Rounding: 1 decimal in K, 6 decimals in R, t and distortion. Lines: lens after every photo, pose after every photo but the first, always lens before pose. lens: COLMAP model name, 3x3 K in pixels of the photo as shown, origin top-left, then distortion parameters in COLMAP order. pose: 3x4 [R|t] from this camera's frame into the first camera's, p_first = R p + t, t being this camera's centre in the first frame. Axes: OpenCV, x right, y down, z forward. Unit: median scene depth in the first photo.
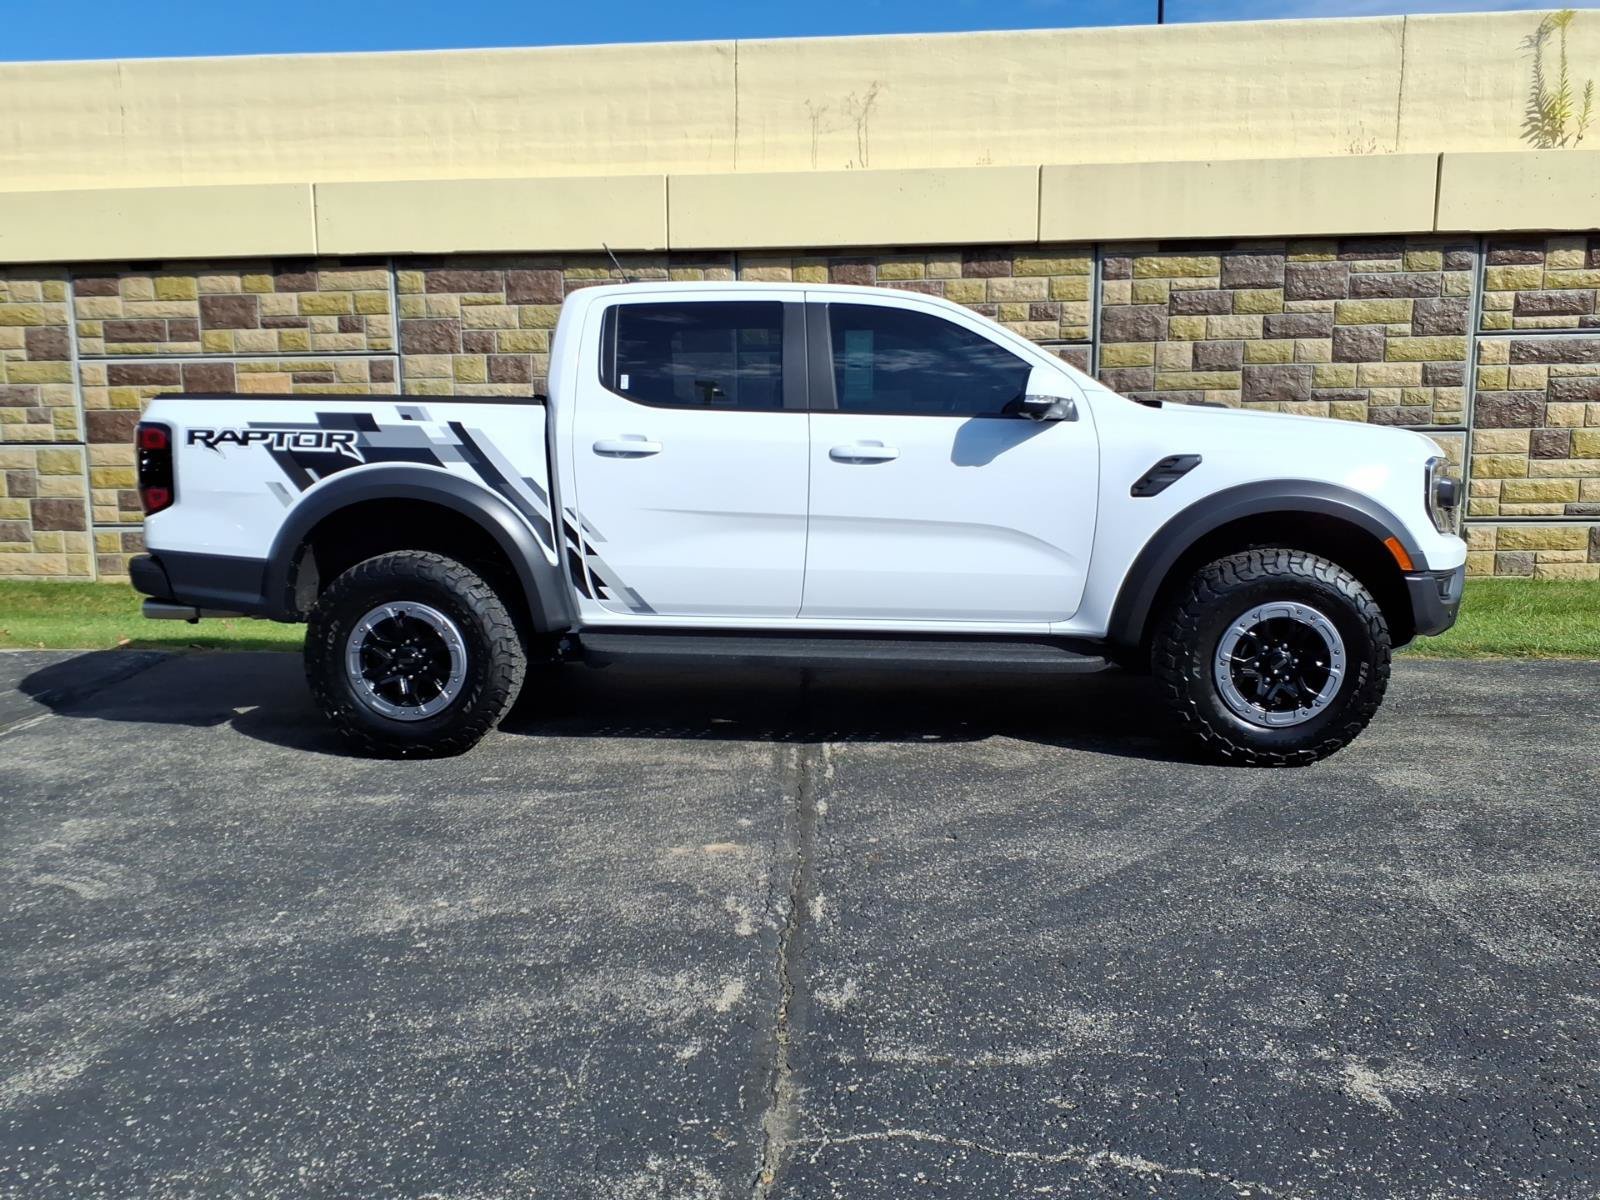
lens RADIAL K [[1283.8, 0, 778.5], [0, 1283.8, 602.8], [0, 0, 1]] dist [0.014429, -0.001657]
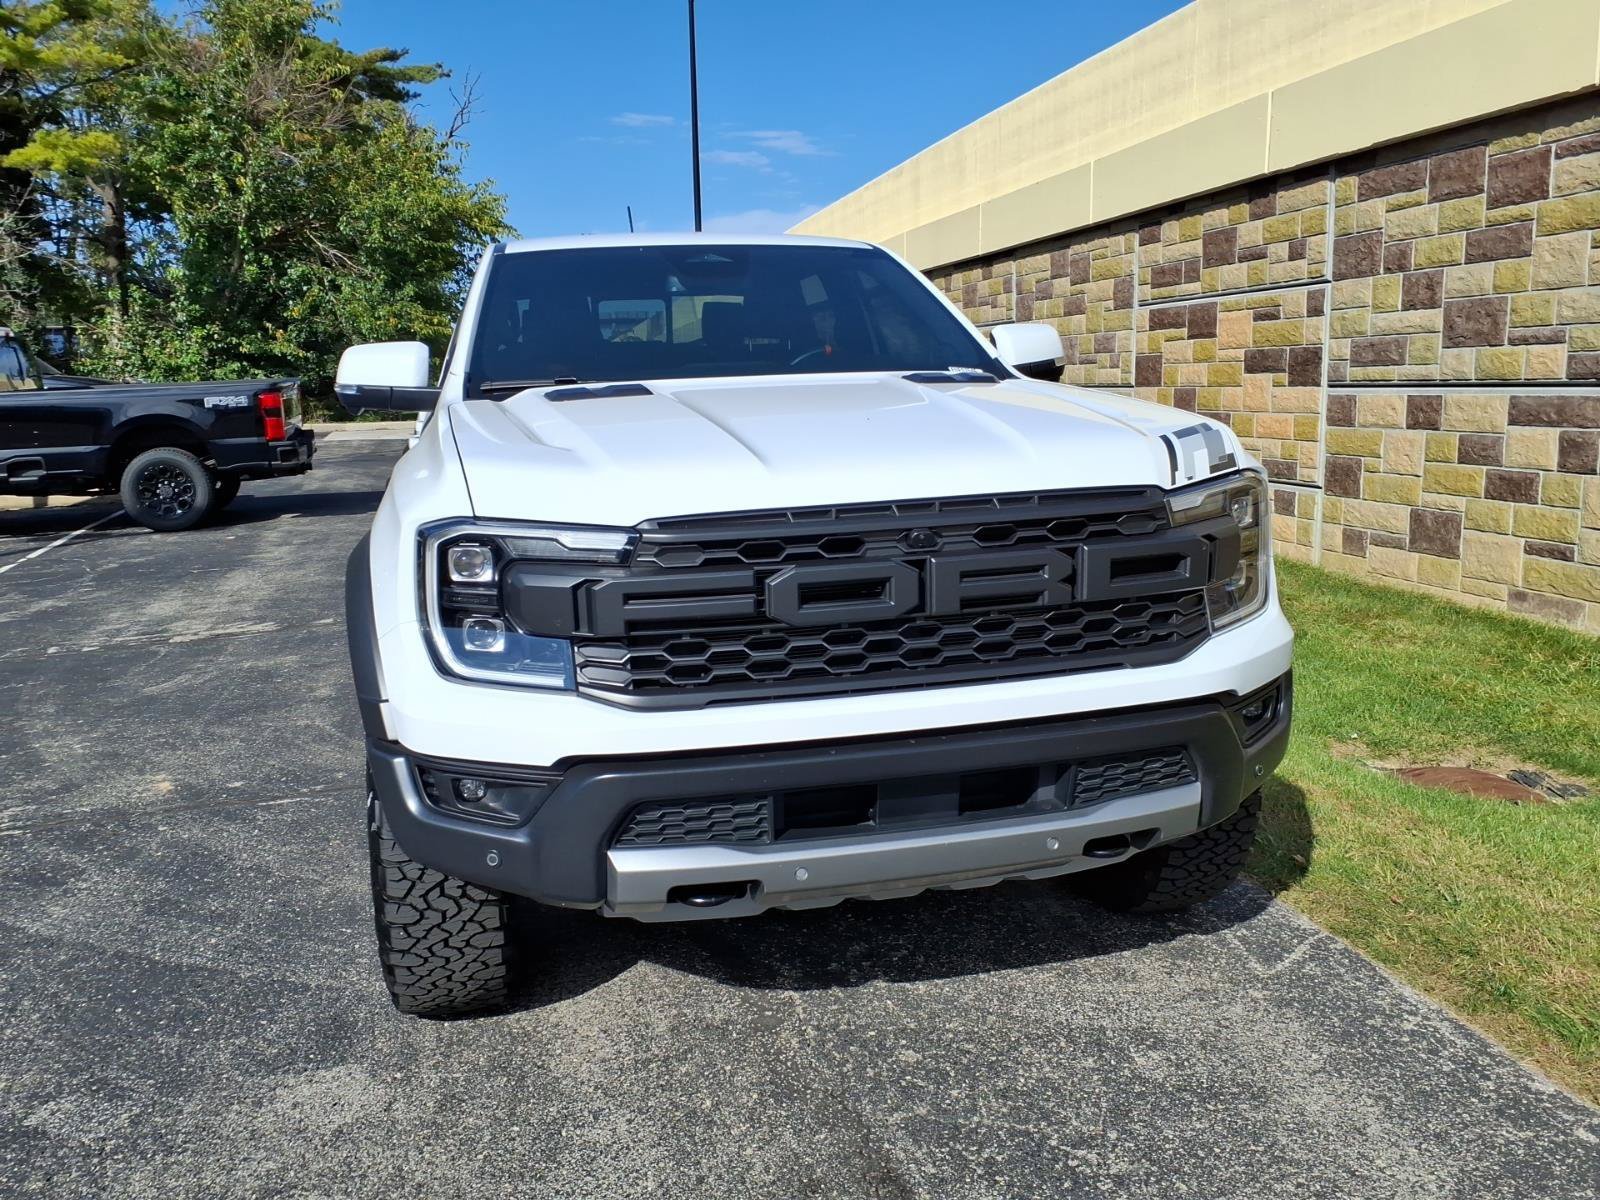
lens RADIAL K [[1291.7, 0, 764.8], [0, 1291.7, 601.8], [0, 0, 1]] dist [0.026075, -0.024863]
pose [[0.292754, 0.163739, -0.942064, 0.450011], [-0.104774, 0.984790, 0.138606, -0.072132], [0.950430, 0.058126, 0.305457, 0.439016]]
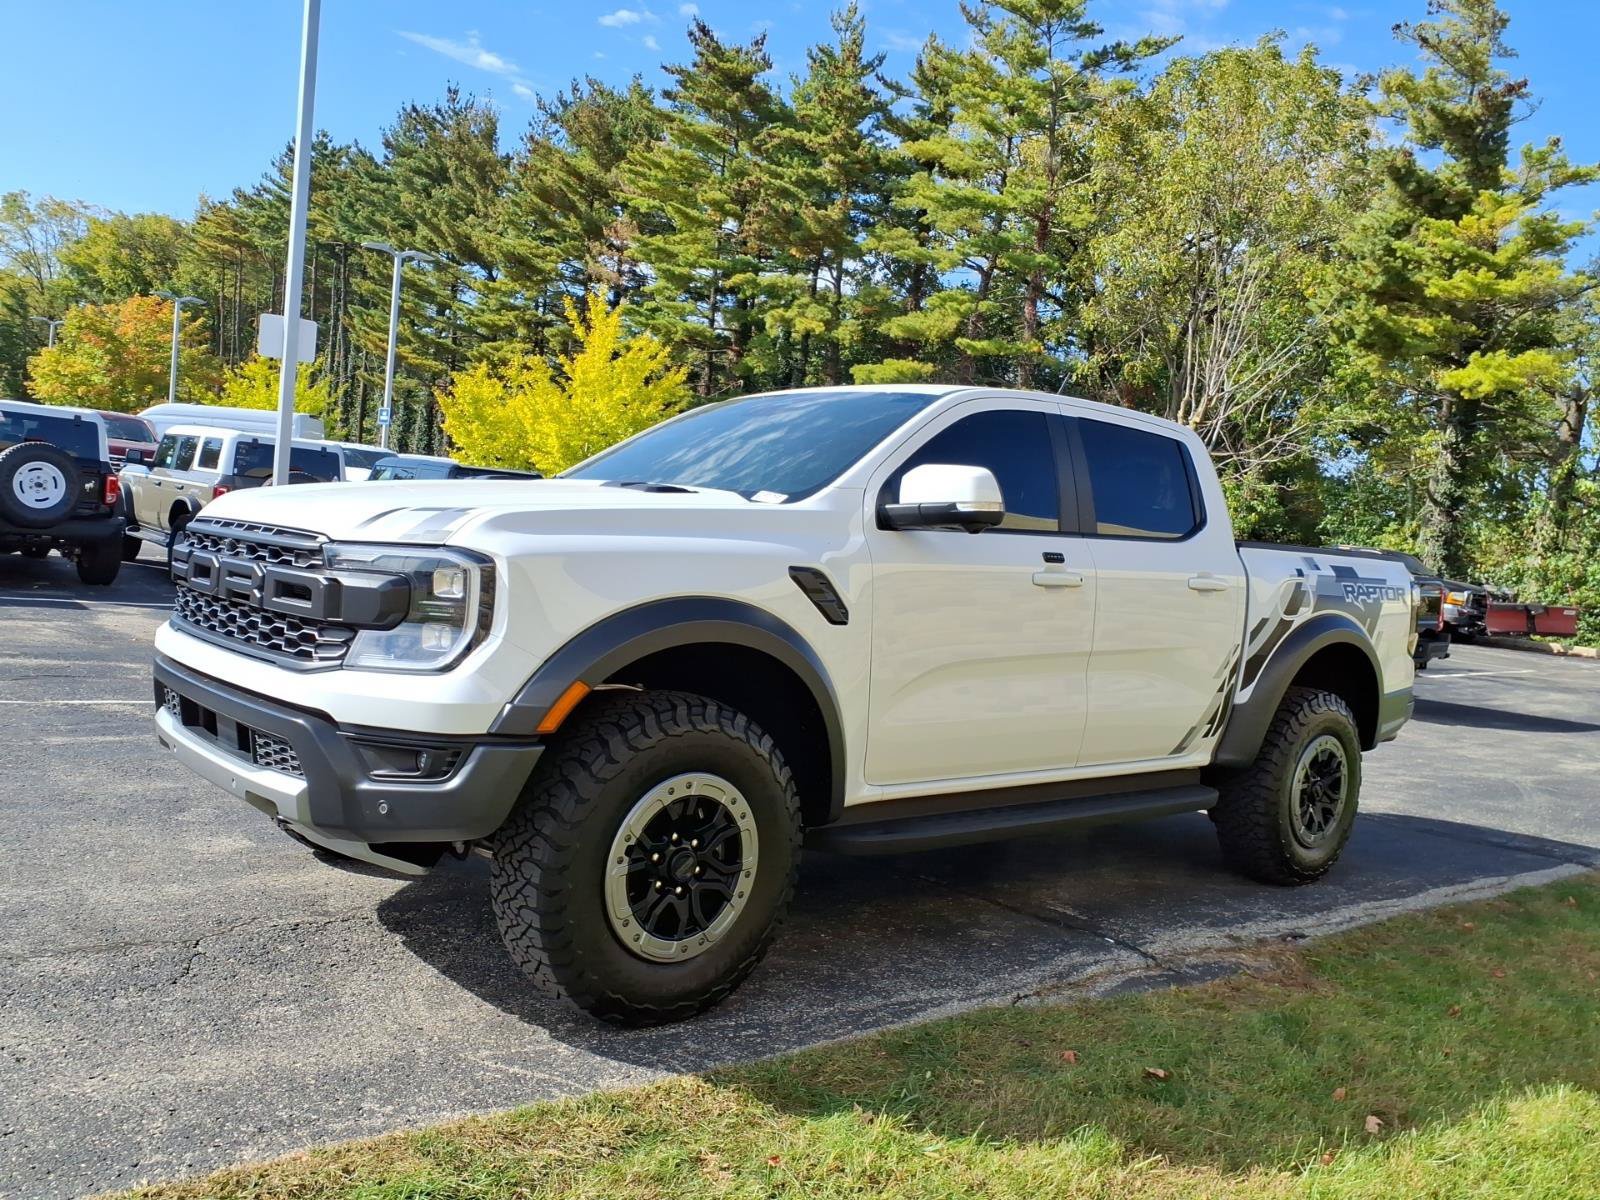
lens RADIAL K [[1287.6, 0, 775.0], [0, 1287.6, 608.7], [0, 0, 1]] dist [0.022130, -0.028525]
pose [[-0.716460, -0.024028, -0.697214, 0.381789], [-0.183341, 0.970761, 0.154947, -0.114516], [0.673105, 0.238842, -0.699917, 0.842514]]
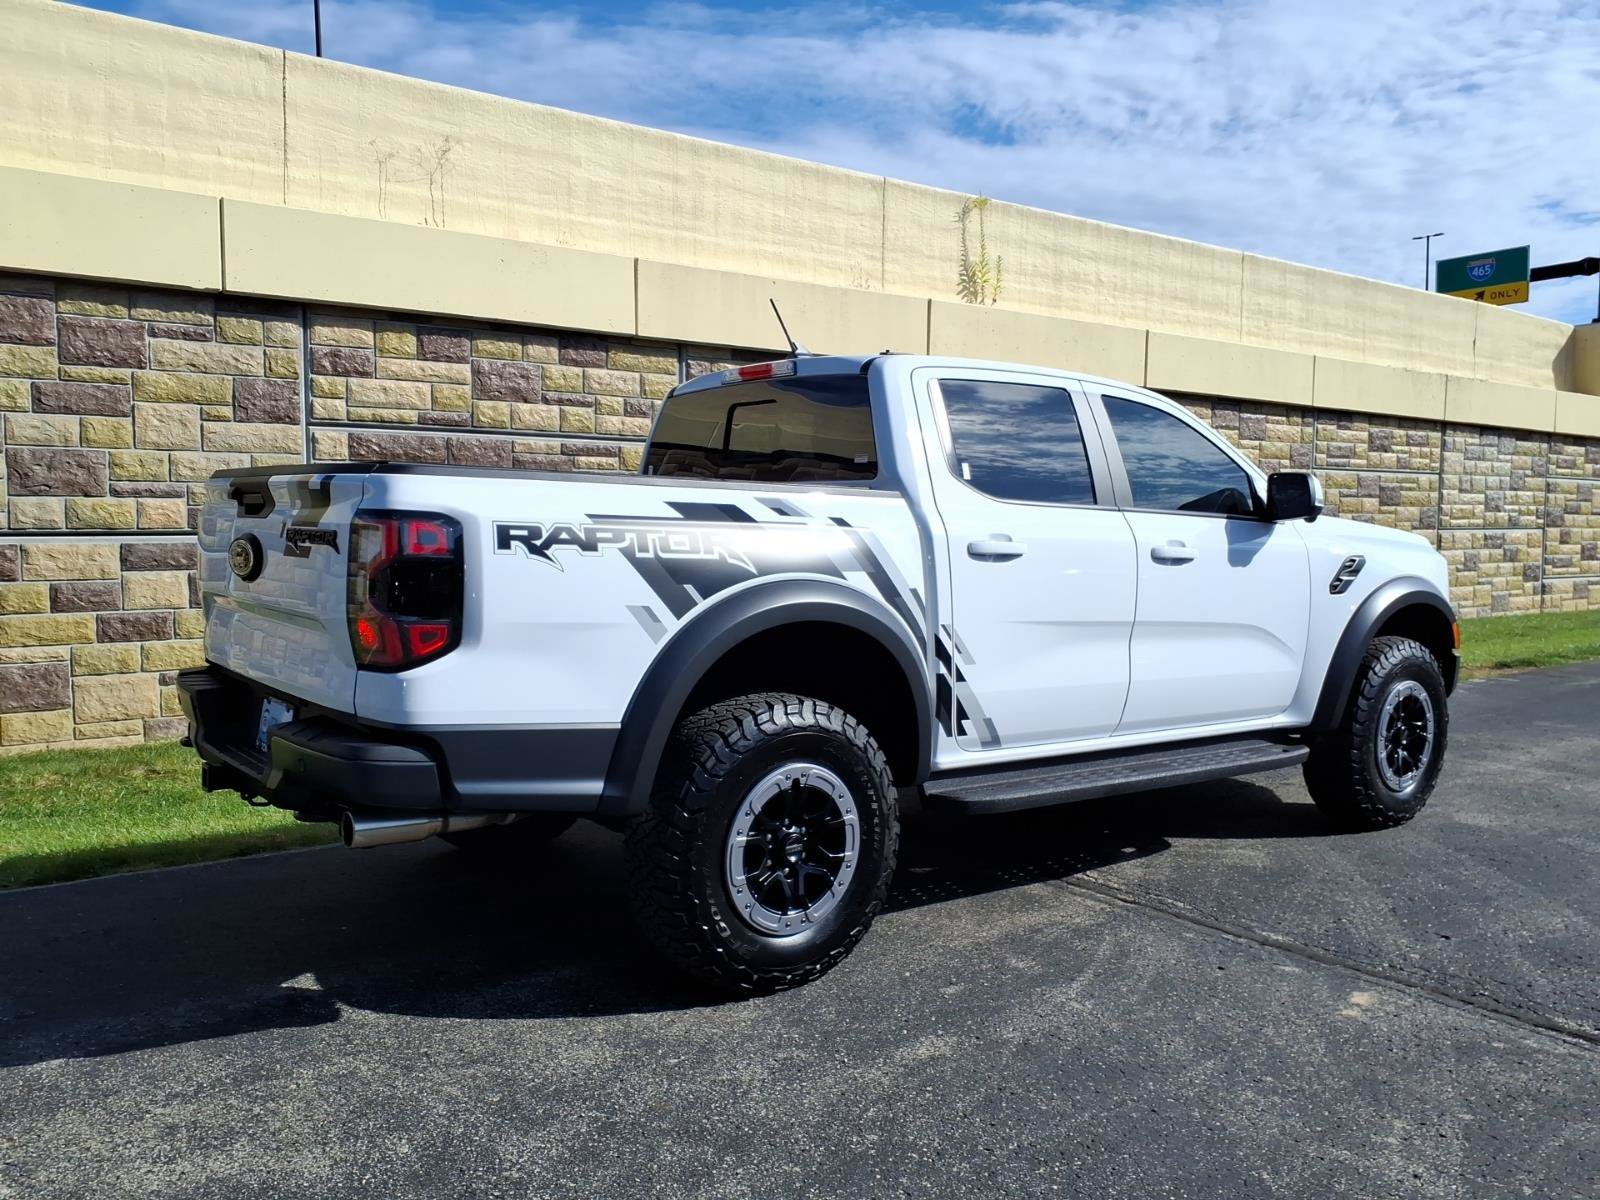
lens RADIAL K [[1287.6, 0, 775.0], [0, 1287.6, 608.7], [0, 0, 1]] dist [0.022130, -0.028525]
pose [[0.758121, -0.031516, 0.651352, -0.357652], [0.076245, 0.996265, -0.040538, -0.028387], [-0.647641, 0.080396, 0.757692, 0.214688]]
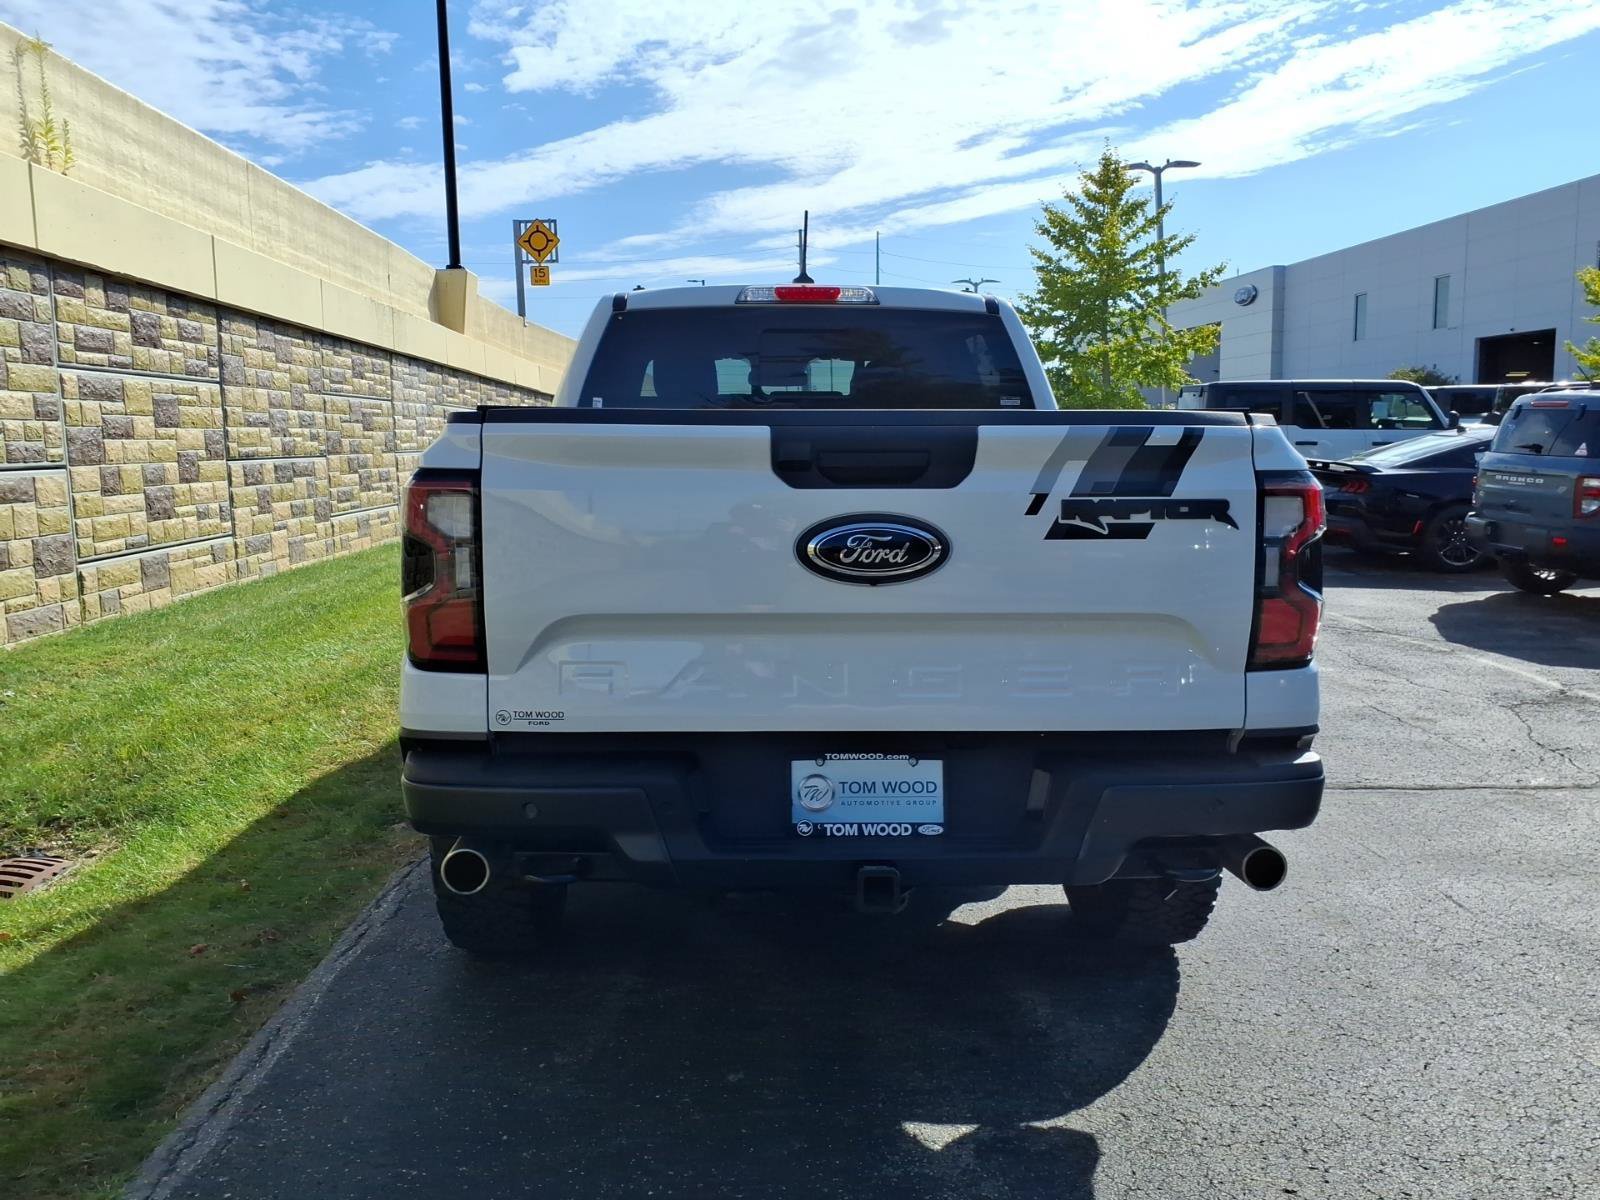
lens RADIAL K [[1287.6, 0, 775.0], [0, 1287.6, 608.7], [0, 0, 1]] dist [0.022130, -0.028525]
pose [[-0.111118, -0.119434, 0.986604, -0.459259], [0.141441, 0.980746, 0.134655, -0.087784], [-0.983691, 0.154509, -0.092086, 0.596422]]
